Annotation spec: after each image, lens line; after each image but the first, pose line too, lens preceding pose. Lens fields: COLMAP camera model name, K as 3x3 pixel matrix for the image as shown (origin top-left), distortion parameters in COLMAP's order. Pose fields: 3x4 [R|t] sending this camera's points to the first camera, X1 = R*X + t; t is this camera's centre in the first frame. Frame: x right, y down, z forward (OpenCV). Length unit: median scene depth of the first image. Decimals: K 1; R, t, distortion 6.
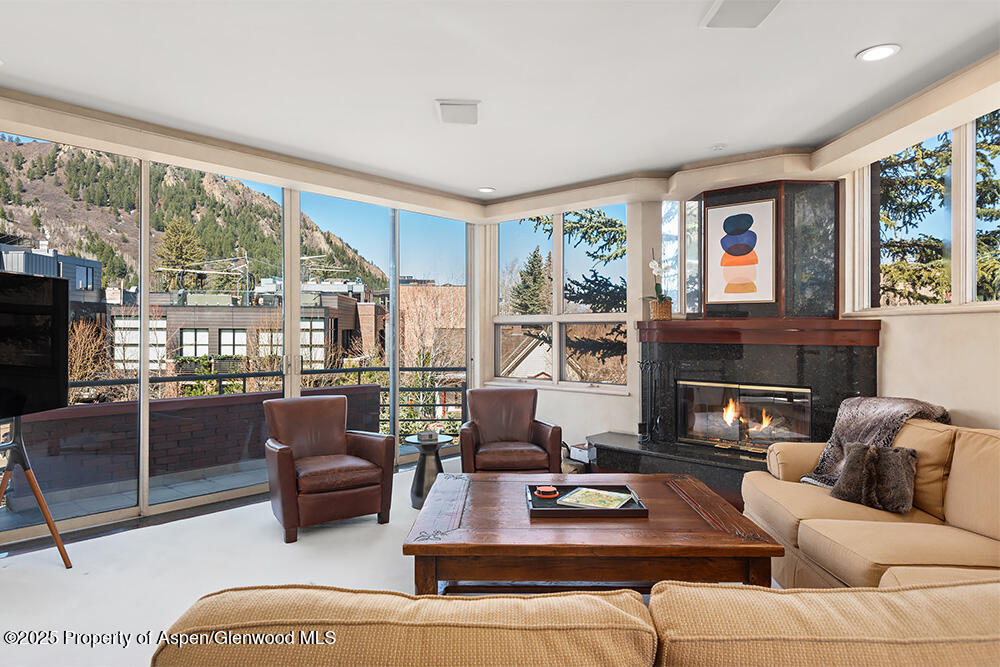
lens RADIAL K [[625.8, 0, 500.0], [0, 625.8, 333.5], [0, 0, 1]] dist [0.028904, 0.000543]
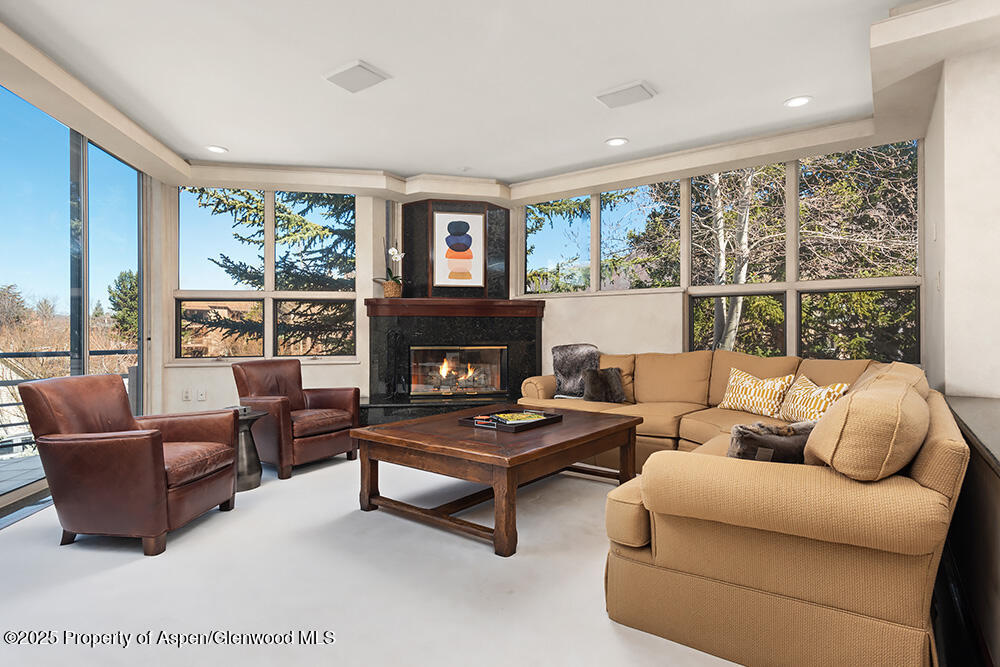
lens RADIAL K [[545.3, 0, 495.9], [0, 545.3, 363.1], [0, 0, 1]] dist [0.006809, -0.000078]
pose [[0.603874, -0.051284, 0.795428, -0.489141], [0.004214, 0.998120, 0.061153, 0.042427], [-0.797069, -0.033577, 0.602954, 0.200172]]
